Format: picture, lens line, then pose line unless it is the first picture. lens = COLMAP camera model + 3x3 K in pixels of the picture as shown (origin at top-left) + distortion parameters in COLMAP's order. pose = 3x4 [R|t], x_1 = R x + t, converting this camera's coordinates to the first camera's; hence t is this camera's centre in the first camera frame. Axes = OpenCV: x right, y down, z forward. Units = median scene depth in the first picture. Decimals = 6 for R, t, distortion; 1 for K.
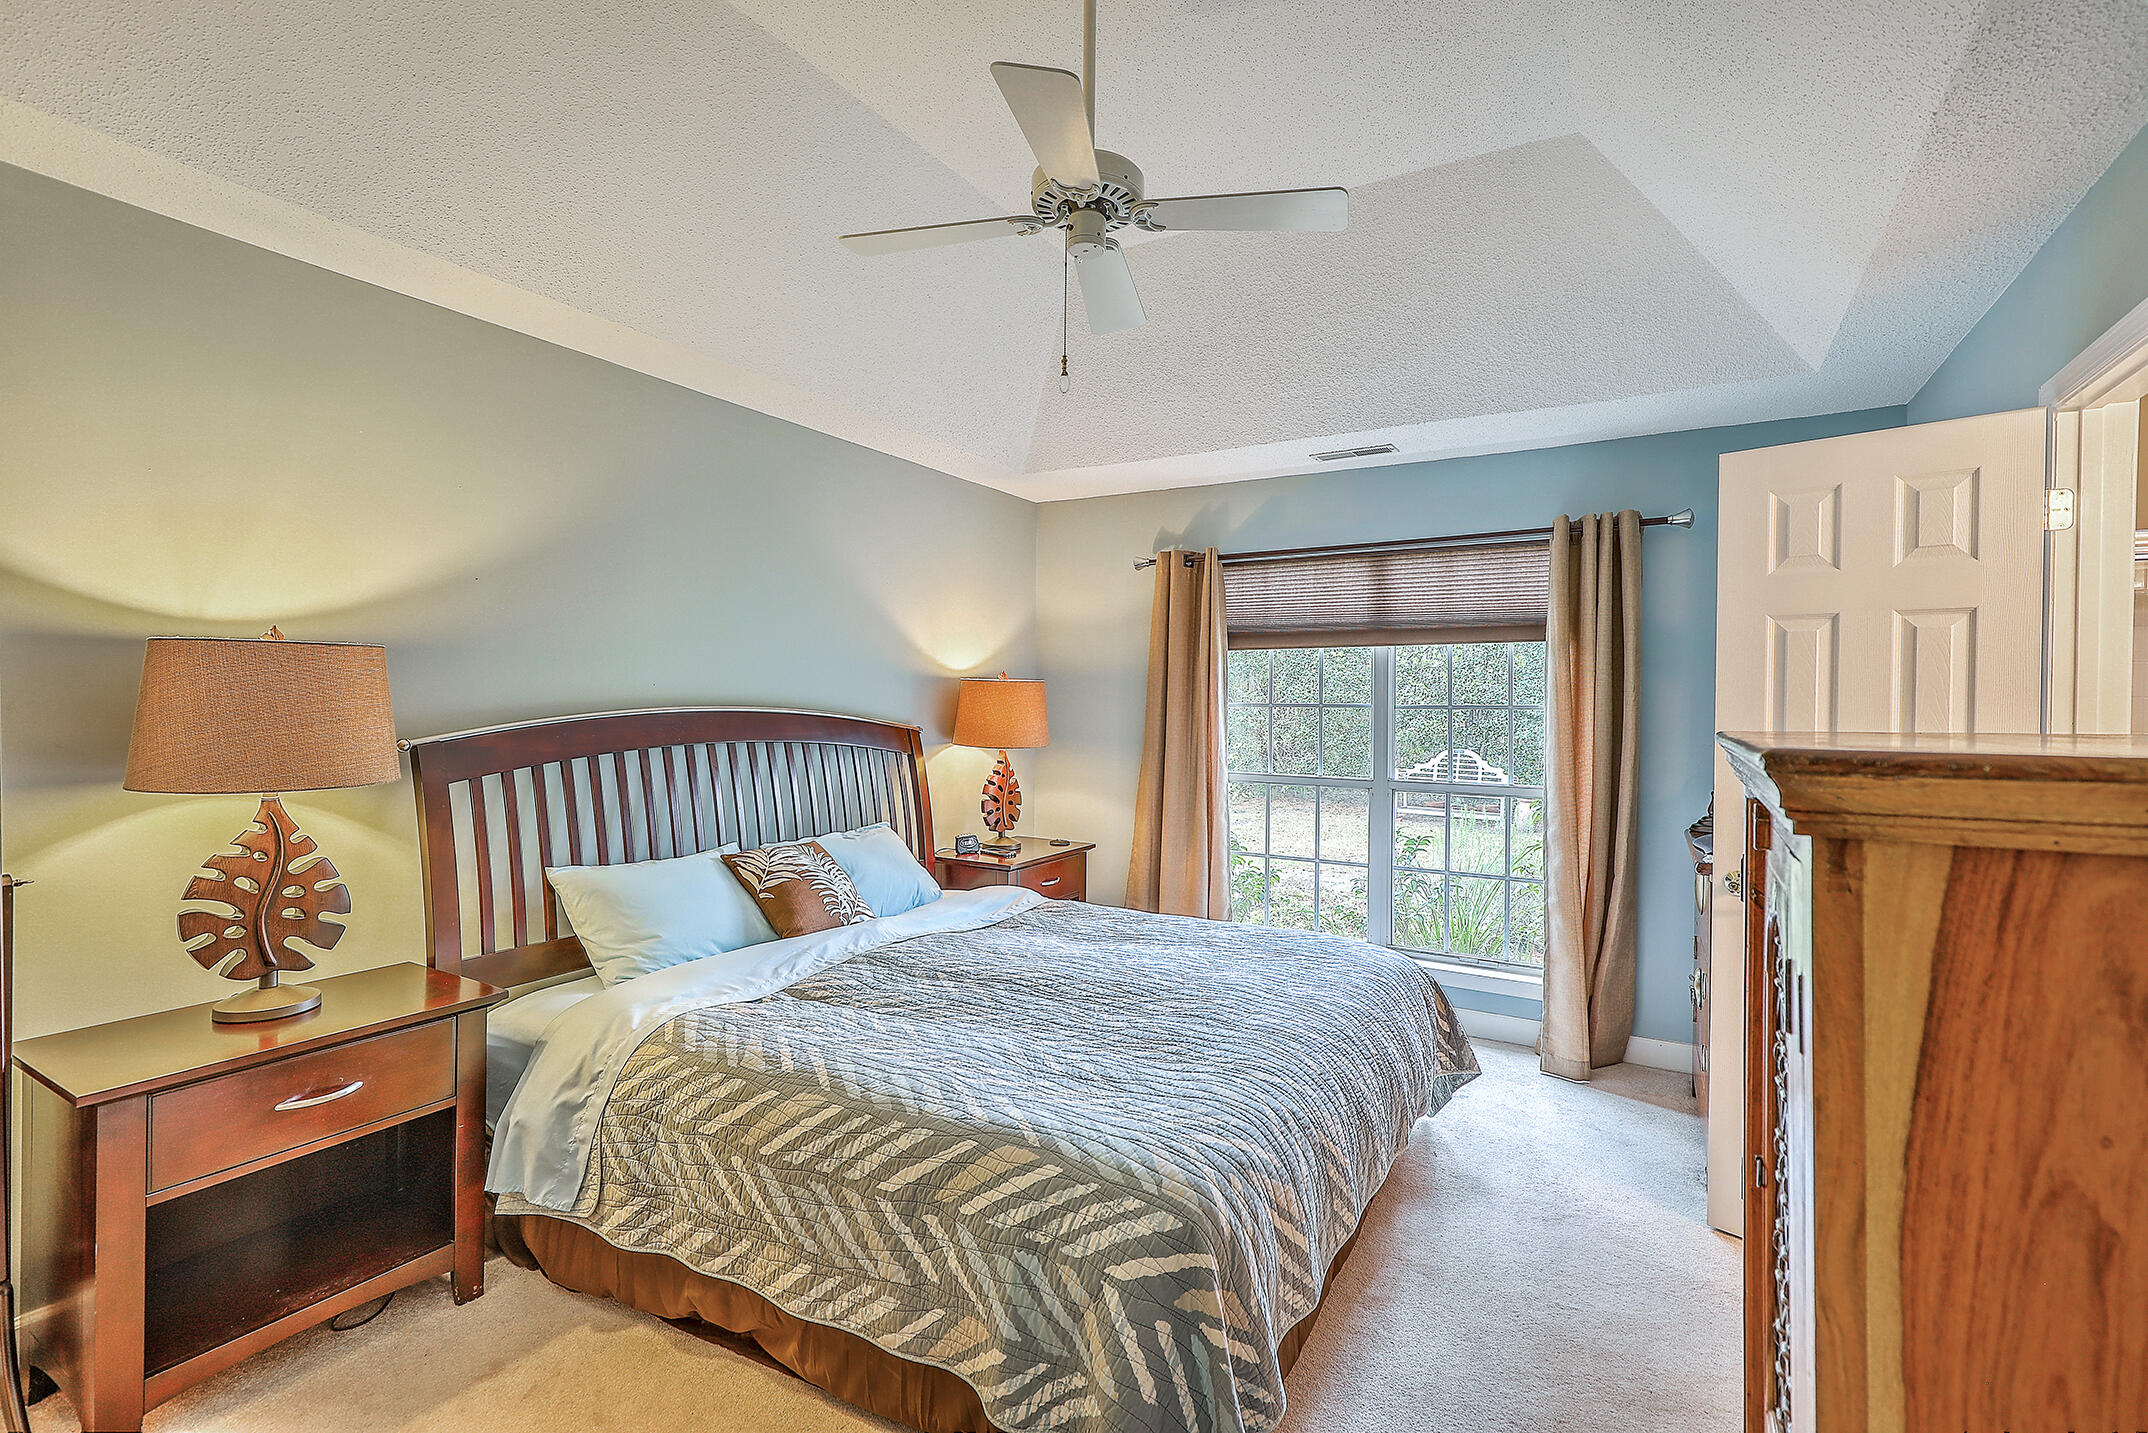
lens RADIAL K [[972.9, 0, 1076.8], [0, 972.9, 701.6], [0, 0, 1]] dist [0.003860, -0.001459]
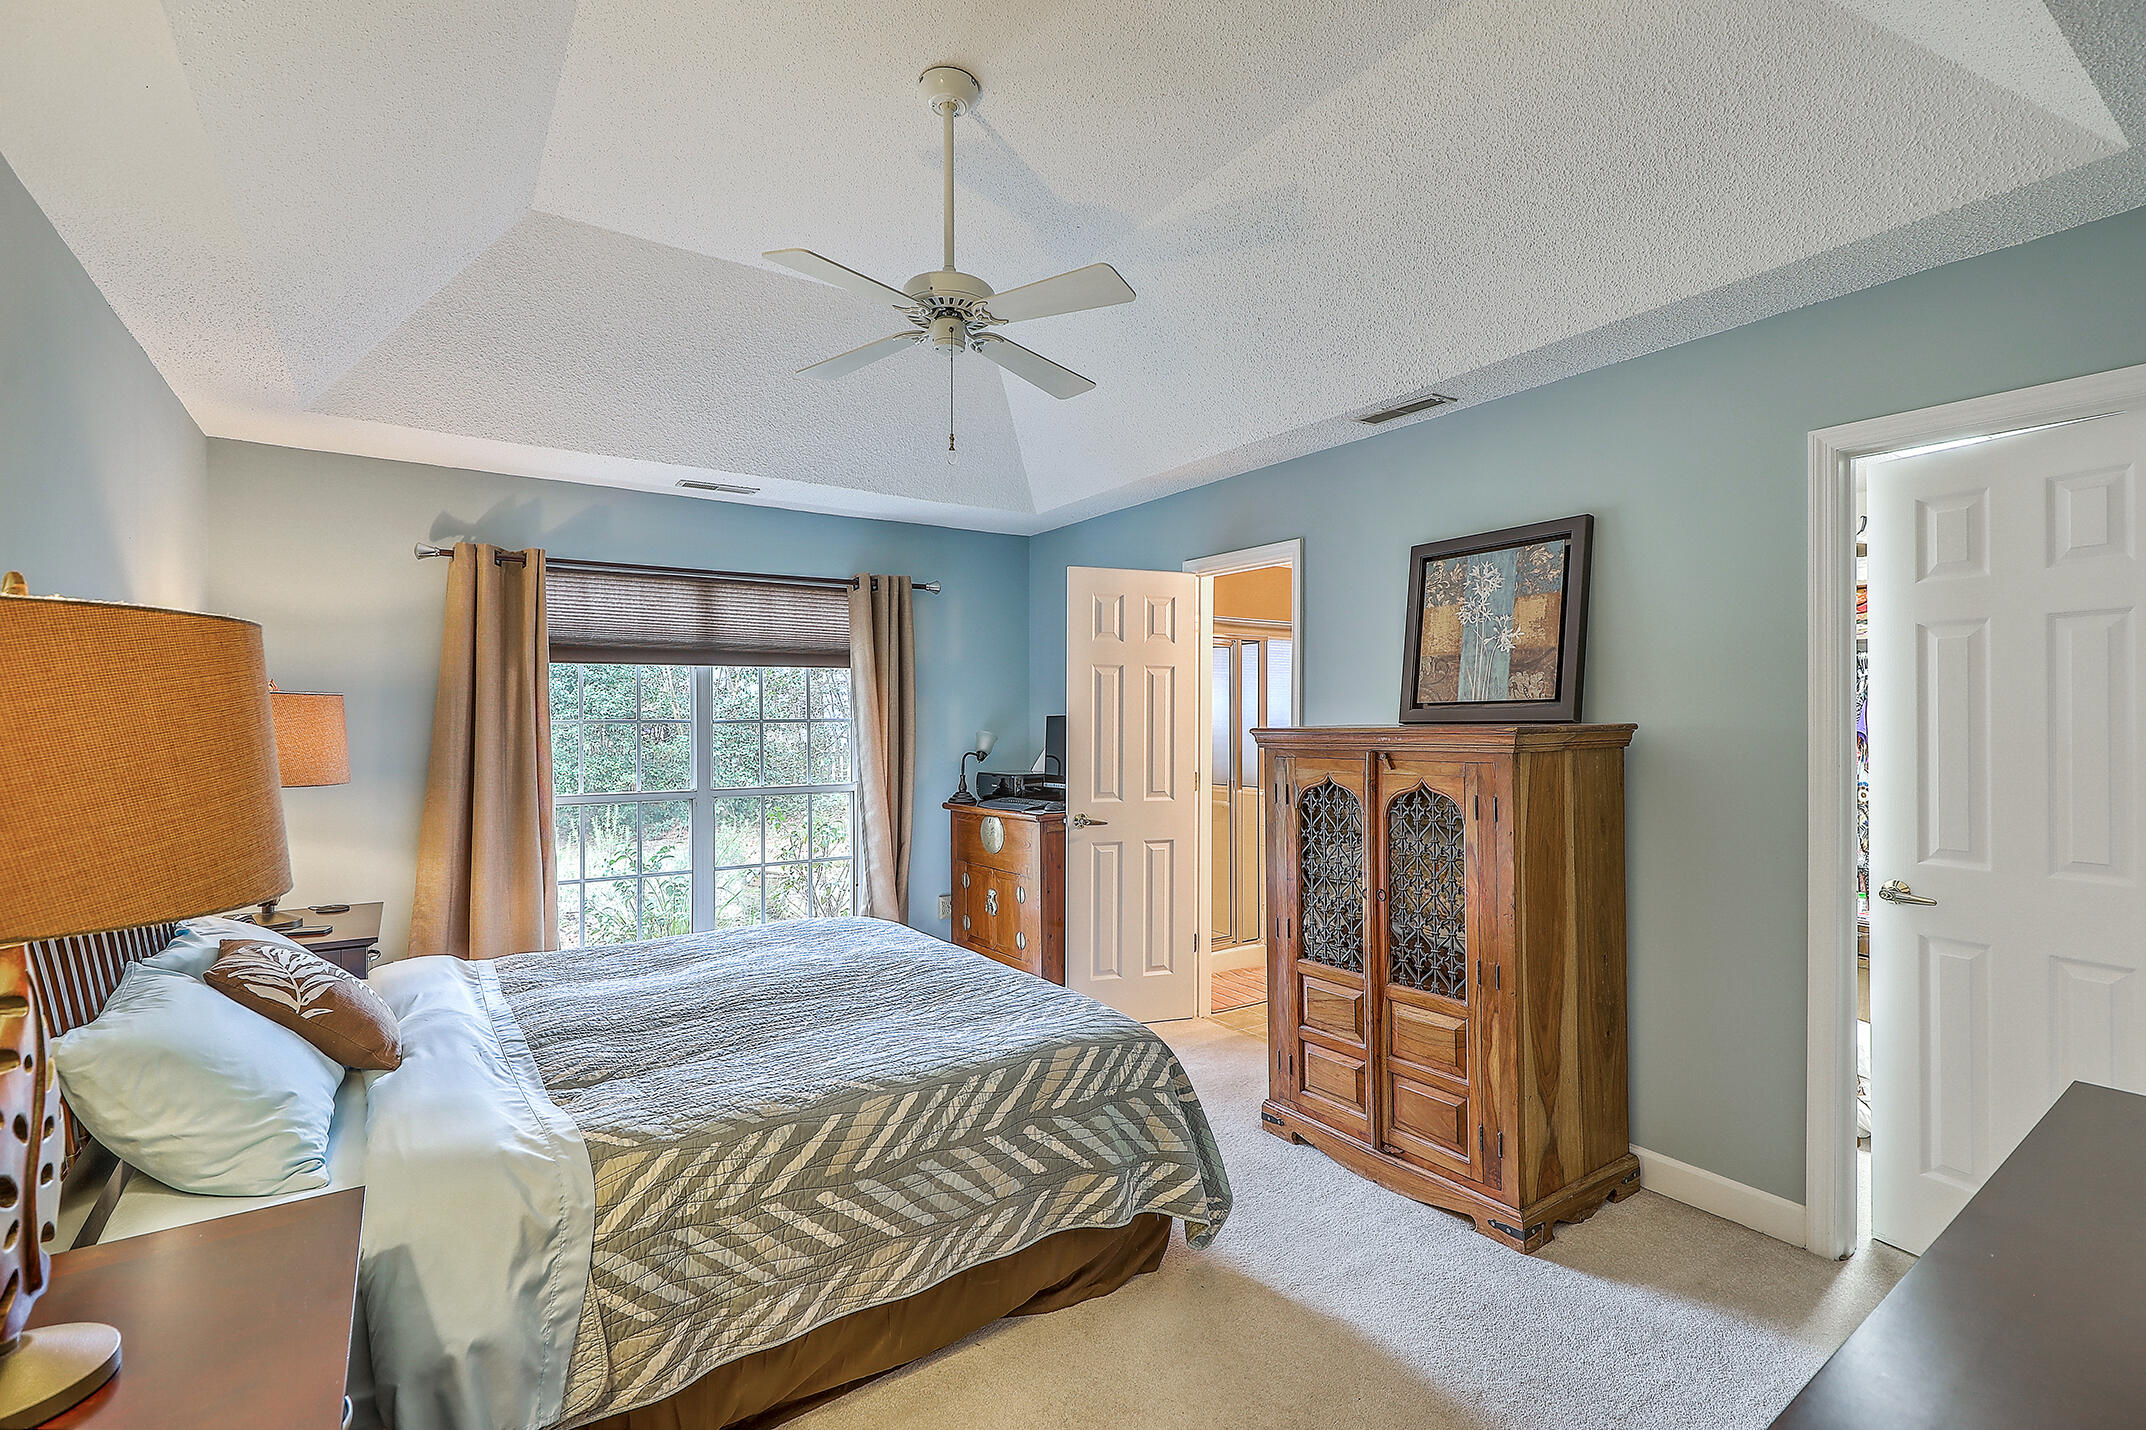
lens RADIAL K [[972.0, 0, 1104.8], [0, 972.0, 717.2], [0, 0, 1]] dist [0.003860, -0.001459]
pose [[0.408889, -0.010871, 0.912519, -0.946399], [0.009428, 0.999926, 0.007688, -0.007314], [-0.912535, 0.005460, 0.408962, 0.298345]]
